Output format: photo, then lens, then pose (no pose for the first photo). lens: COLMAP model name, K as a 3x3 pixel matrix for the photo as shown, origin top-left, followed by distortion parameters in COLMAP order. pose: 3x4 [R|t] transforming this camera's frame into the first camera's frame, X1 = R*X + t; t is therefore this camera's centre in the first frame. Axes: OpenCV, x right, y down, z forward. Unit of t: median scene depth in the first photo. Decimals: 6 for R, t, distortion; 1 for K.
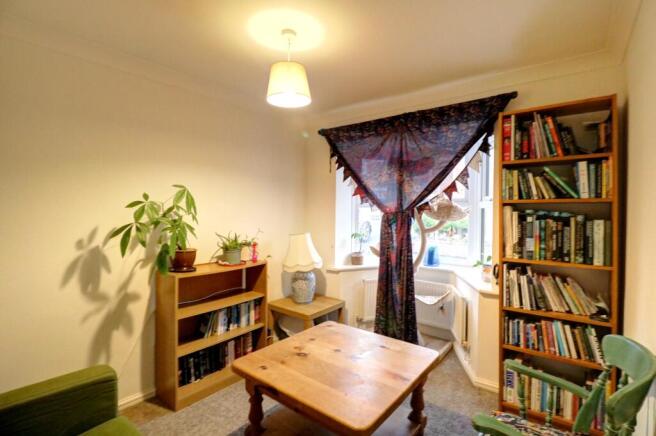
lens RADIAL K [[310.5, 0, 336.4], [0, 310.5, 214.5], [0, 0, 1]] dist [0.001277, -0.012475]
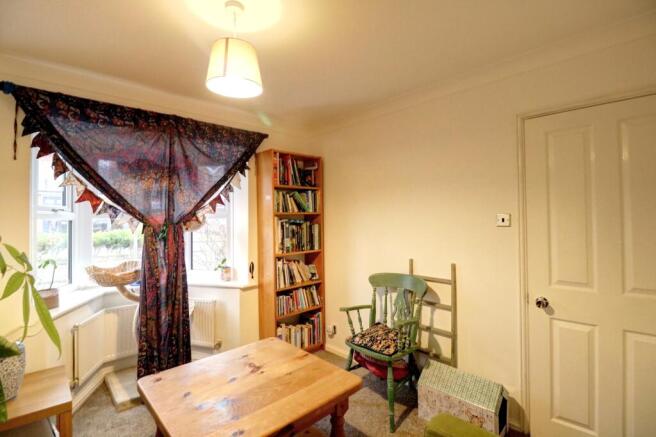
lens RADIAL K [[317.6, 0, 315.9], [0, 317.6, 215.3], [0, 0, 1]] dist [-0.003635, -0.000596]
pose [[0.175790, 0.000483, 0.984428, -0.838556], [0.028546, 0.999577, -0.005587, -0.020747], [-0.984014, 0.029083, 0.175702, 0.584518]]
